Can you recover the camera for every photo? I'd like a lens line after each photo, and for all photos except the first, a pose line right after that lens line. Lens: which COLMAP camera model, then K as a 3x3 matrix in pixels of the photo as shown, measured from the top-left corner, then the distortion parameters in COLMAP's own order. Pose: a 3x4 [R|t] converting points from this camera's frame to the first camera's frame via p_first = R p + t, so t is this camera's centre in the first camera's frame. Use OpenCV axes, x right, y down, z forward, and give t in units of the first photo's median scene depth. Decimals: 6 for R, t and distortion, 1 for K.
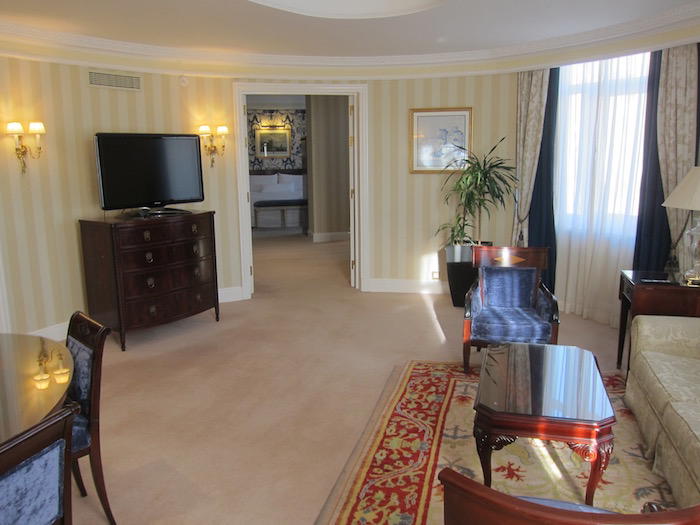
lens RADIAL K [[582.5, 0, 350.0], [0, 582.5, 262.5], [0, 0, 1]] dist [-0.051219, 0.007732]
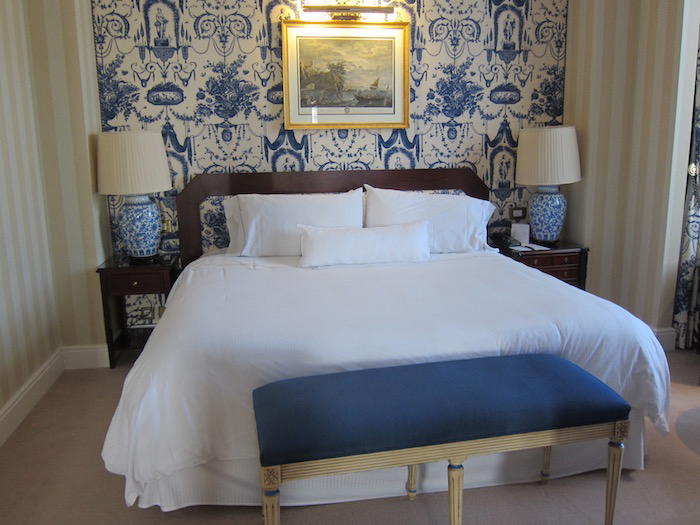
lens RADIAL K [[582.5, 0, 350.0], [0, 582.5, 262.5], [0, 0, 1]] dist [-0.051219, 0.007732]
pose [[0.996601, 0.015343, -0.080940, -0.107378], [-0.013475, 0.999631, 0.023575, -0.123662], [0.081272, -0.022404, 0.996440, 0.726595]]
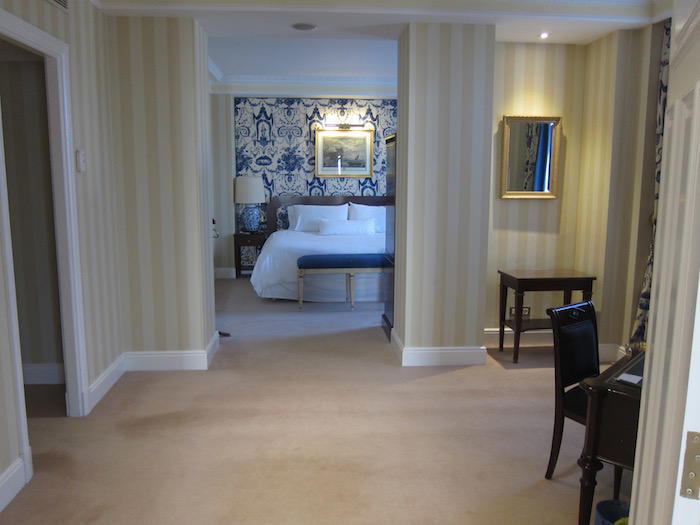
lens RADIAL K [[582.5, 0, 350.0], [0, 582.5, 262.5], [0, 0, 1]] dist [-0.051219, 0.007732]
pose [[0.987003, 0.039789, -0.155699, -0.026069], [-0.045023, 0.998529, -0.030228, -0.072543], [0.154267, 0.036845, 0.987342, 0.401140]]
